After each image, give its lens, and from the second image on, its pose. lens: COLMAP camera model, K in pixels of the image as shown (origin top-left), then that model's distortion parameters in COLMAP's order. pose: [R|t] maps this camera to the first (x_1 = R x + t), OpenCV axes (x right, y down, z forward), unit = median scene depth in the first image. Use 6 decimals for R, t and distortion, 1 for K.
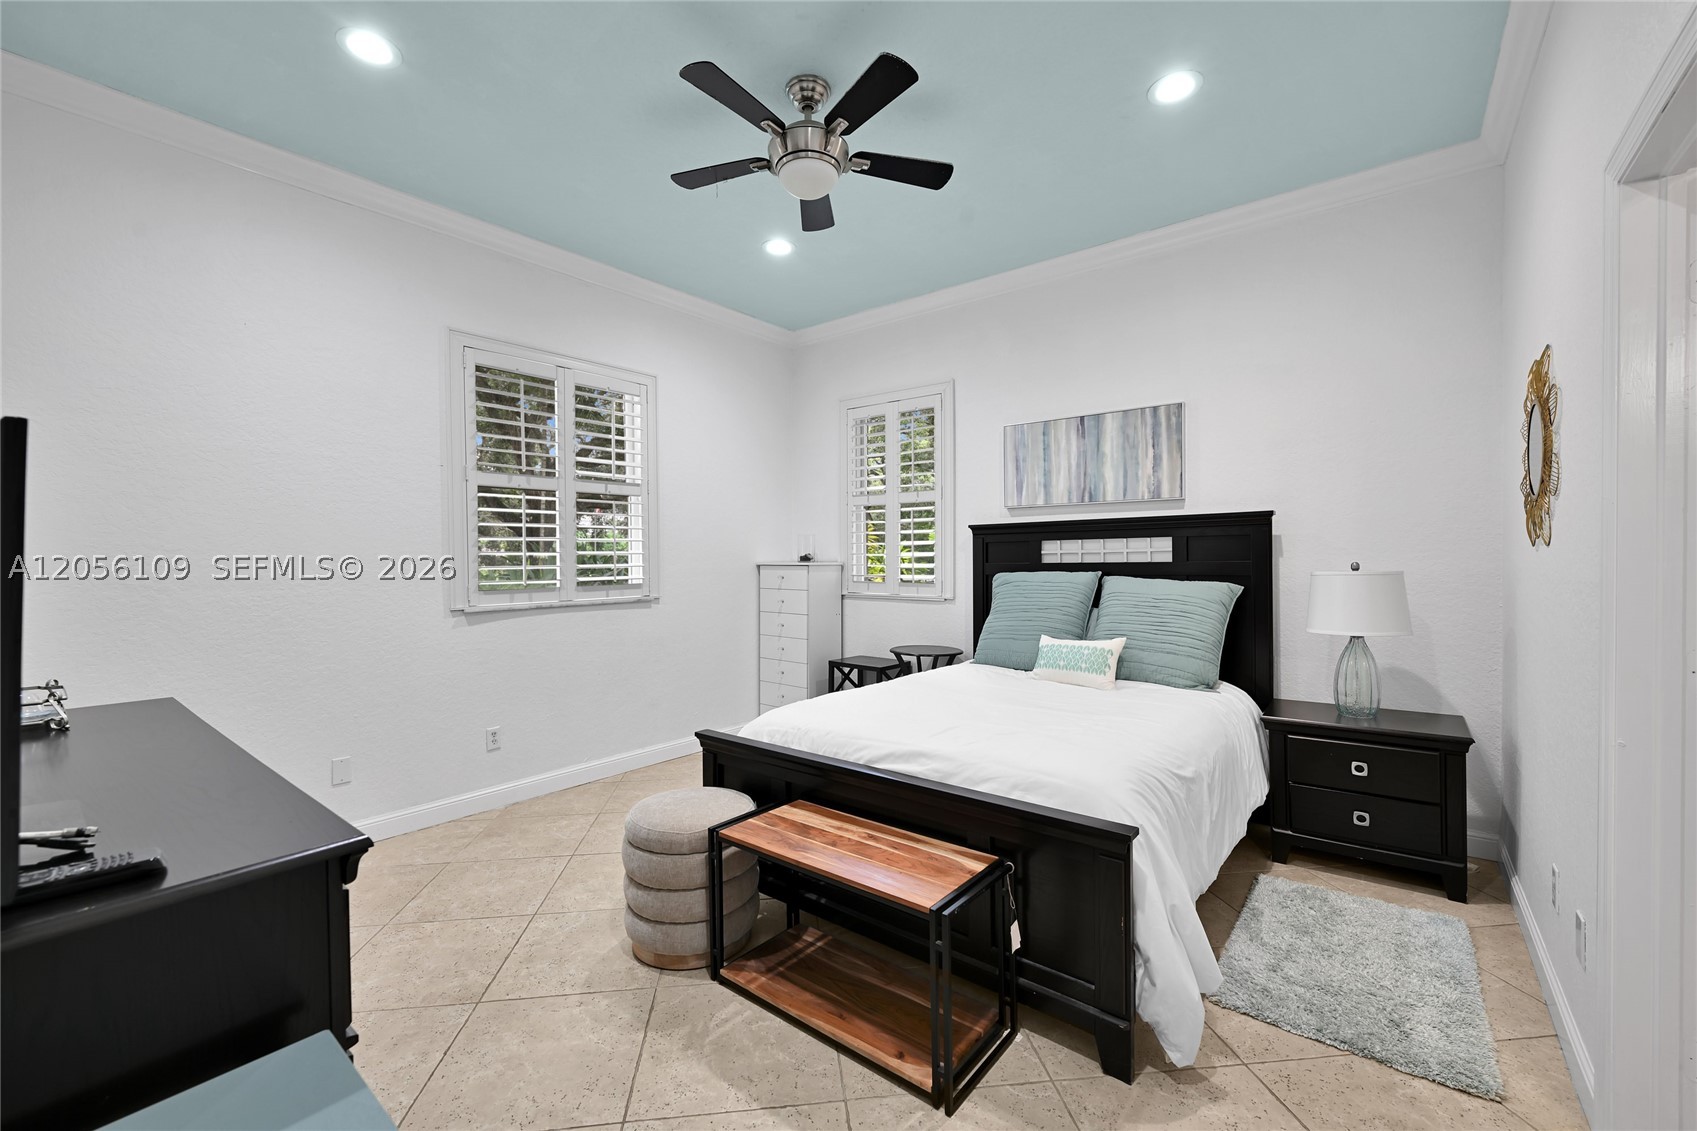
lens RADIAL K [[665.1, 0, 848.7], [0, 665.1, 567.6], [0, 0, 1]] dist [-0.002711, 0.000132]
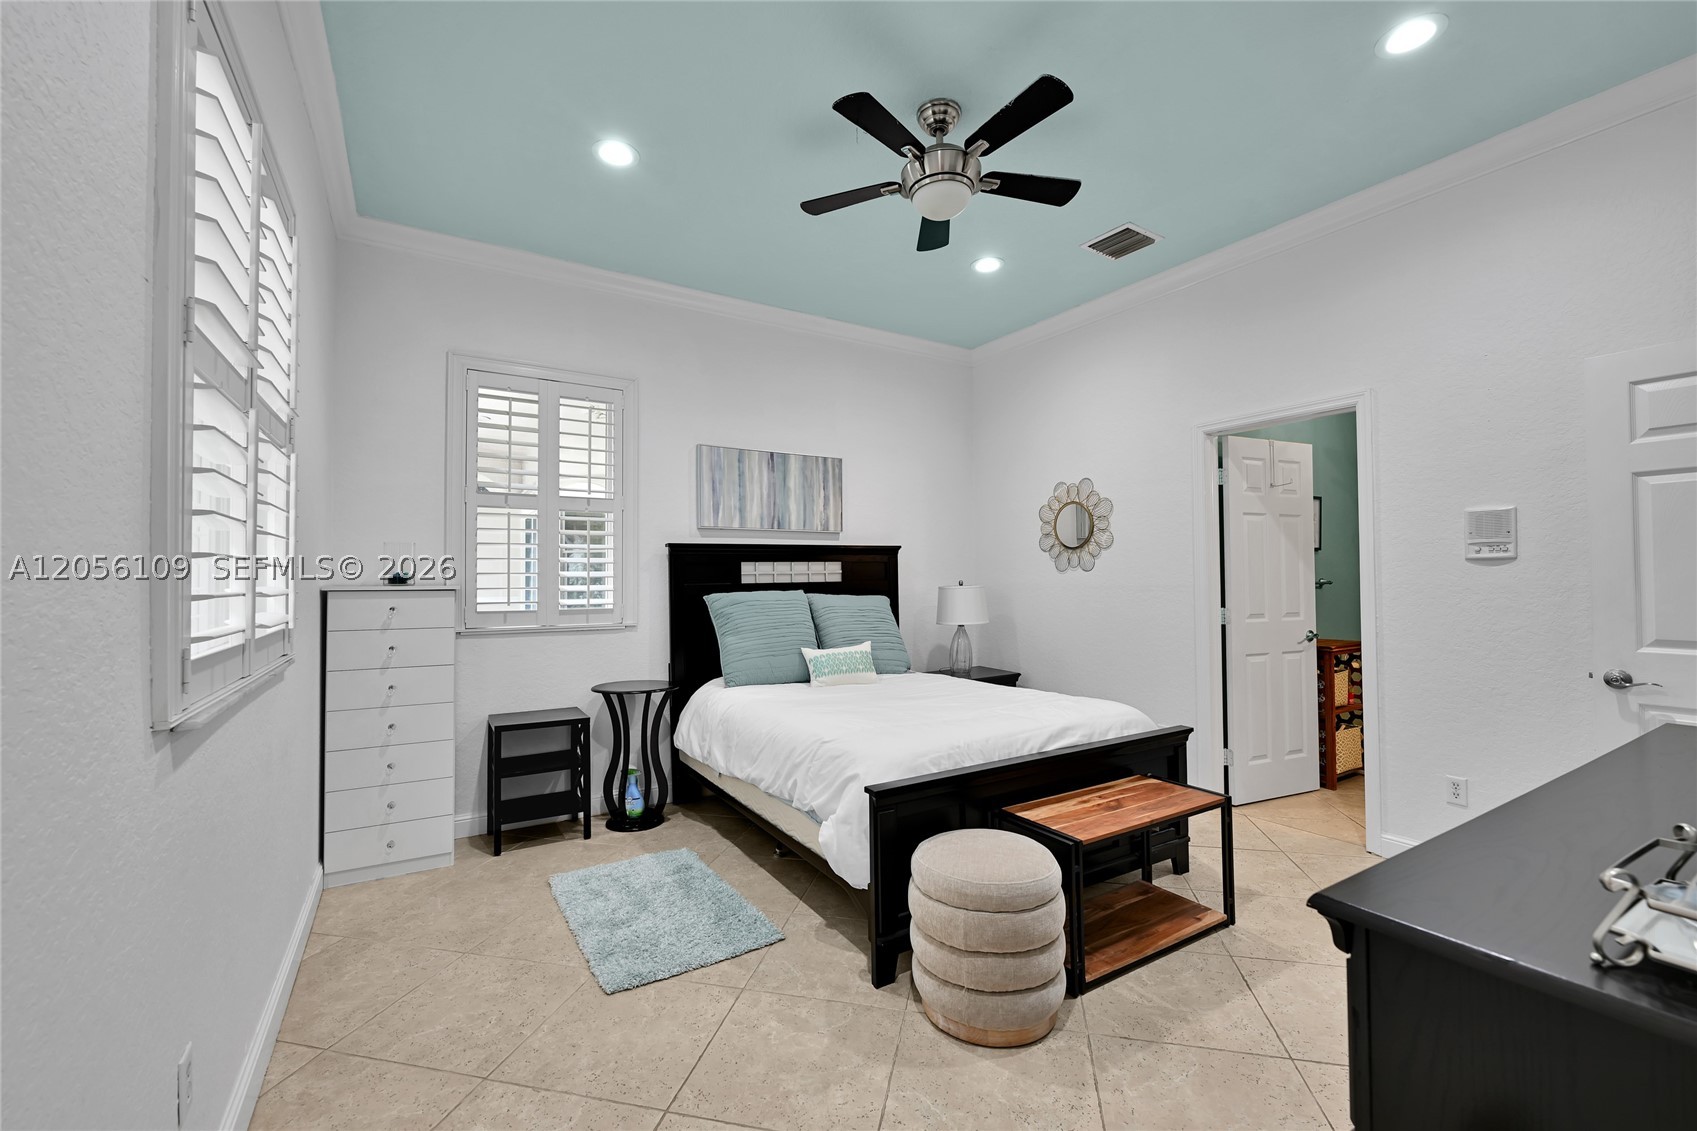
lens RADIAL K [[665.1, 0, 845.8], [0, 665.1, 563.3], [0, 0, 1]] dist [-0.002711, 0.000132]
pose [[0.380070, 0.023990, 0.924647, -0.661021], [0.018850, 0.999255, -0.033674, 0.000025], [-0.924766, 0.030227, 0.379334, 0.481394]]
